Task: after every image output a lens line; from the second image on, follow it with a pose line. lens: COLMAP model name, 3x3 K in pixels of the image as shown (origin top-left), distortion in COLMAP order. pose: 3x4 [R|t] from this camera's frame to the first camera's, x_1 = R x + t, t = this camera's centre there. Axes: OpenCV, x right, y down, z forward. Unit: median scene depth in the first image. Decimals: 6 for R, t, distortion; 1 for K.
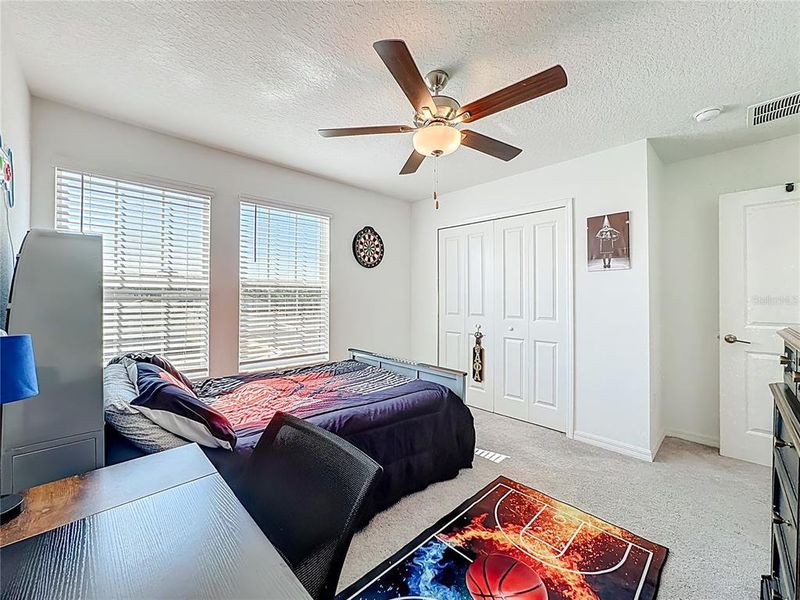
lens RADIAL K [[326.1, 0, 400.0], [0, 326.1, 297.2], [0, 0, 1]] dist [-0.037989, 0.016473]
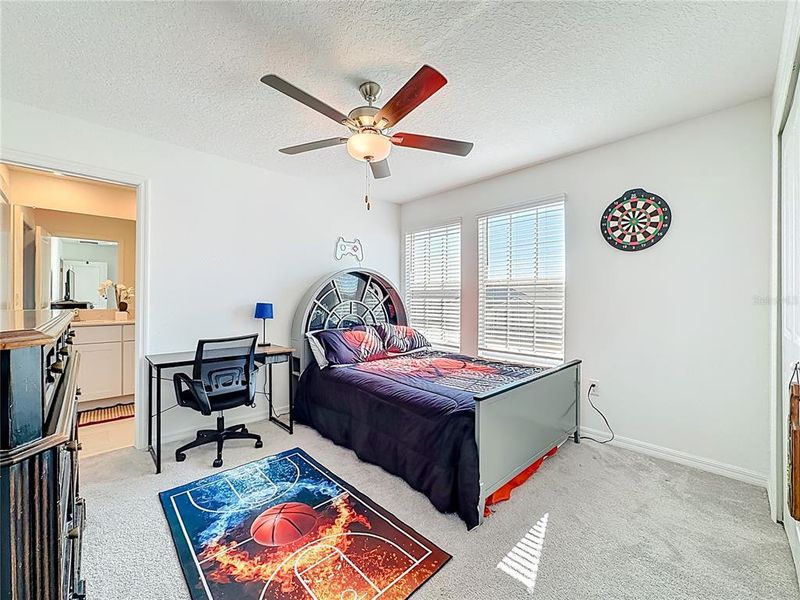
lens RADIAL K [[326.1, 0, 400.0], [0, 326.1, 297.2], [0, 0, 1]] dist [-0.037989, 0.016473]
pose [[0.008006, -0.008195, -0.999934, 0.886721], [-0.007222, 0.999940, -0.008253, 0.023670], [0.999942, 0.007287, 0.007947, 0.804237]]
